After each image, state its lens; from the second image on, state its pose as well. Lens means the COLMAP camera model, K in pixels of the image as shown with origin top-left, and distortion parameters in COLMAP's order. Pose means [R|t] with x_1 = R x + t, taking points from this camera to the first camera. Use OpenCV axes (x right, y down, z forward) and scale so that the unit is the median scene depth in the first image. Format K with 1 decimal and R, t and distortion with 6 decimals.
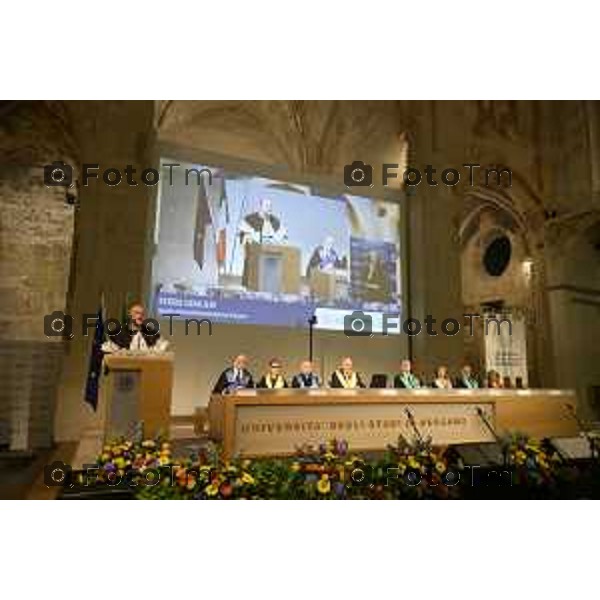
lens RADIAL K [[458.9, 0, 299.3], [0, 458.9, 296.3], [0, 0, 1]] dist [0.027870, -0.005596]
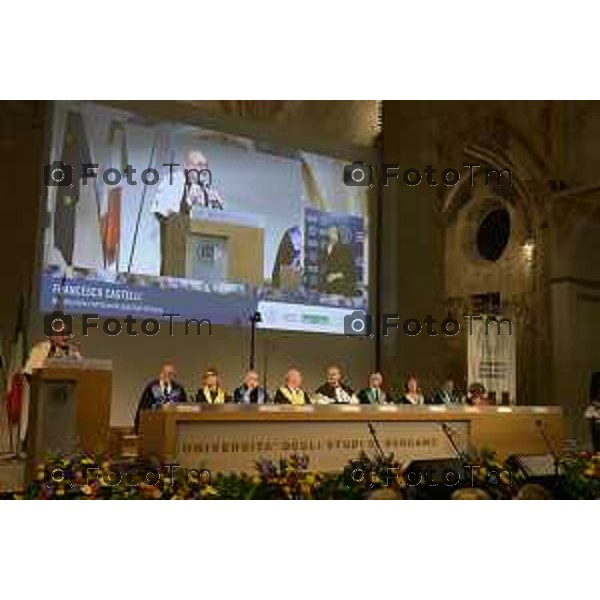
lens RADIAL K [[697.3, 0, 300.7], [0, 697.3, 295.1], [0, 0, 1]] dist [0.034776, 0.000000]
pose [[0.992356, 0.023344, 0.121176, -0.037724], [-0.027813, 0.998989, 0.035321, -0.028752], [-0.120229, -0.038422, 0.992002, -0.171894]]
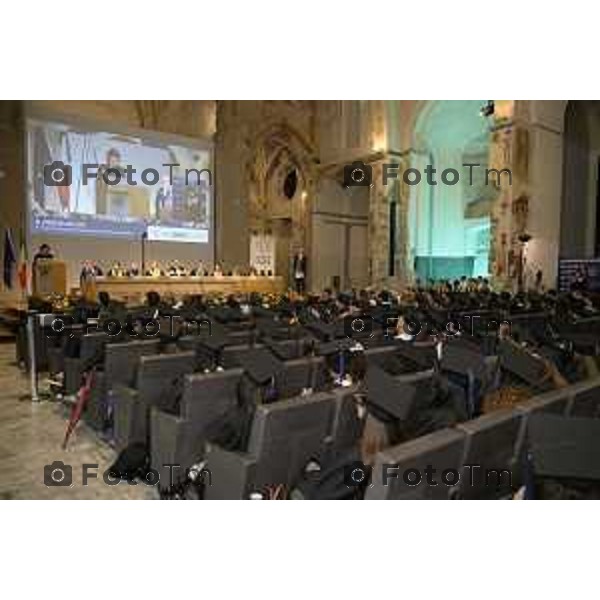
lens RADIAL K [[503.8, 0, 297.7], [0, 503.8, 300.5], [0, 0, 1]] dist [0.044381, 0.000497]
pose [[0.967646, -0.017746, 0.251687, 0.094101], [-0.039851, 0.974253, 0.221908, -0.131361], [-0.249145, -0.224758, 0.942025, -0.789247]]
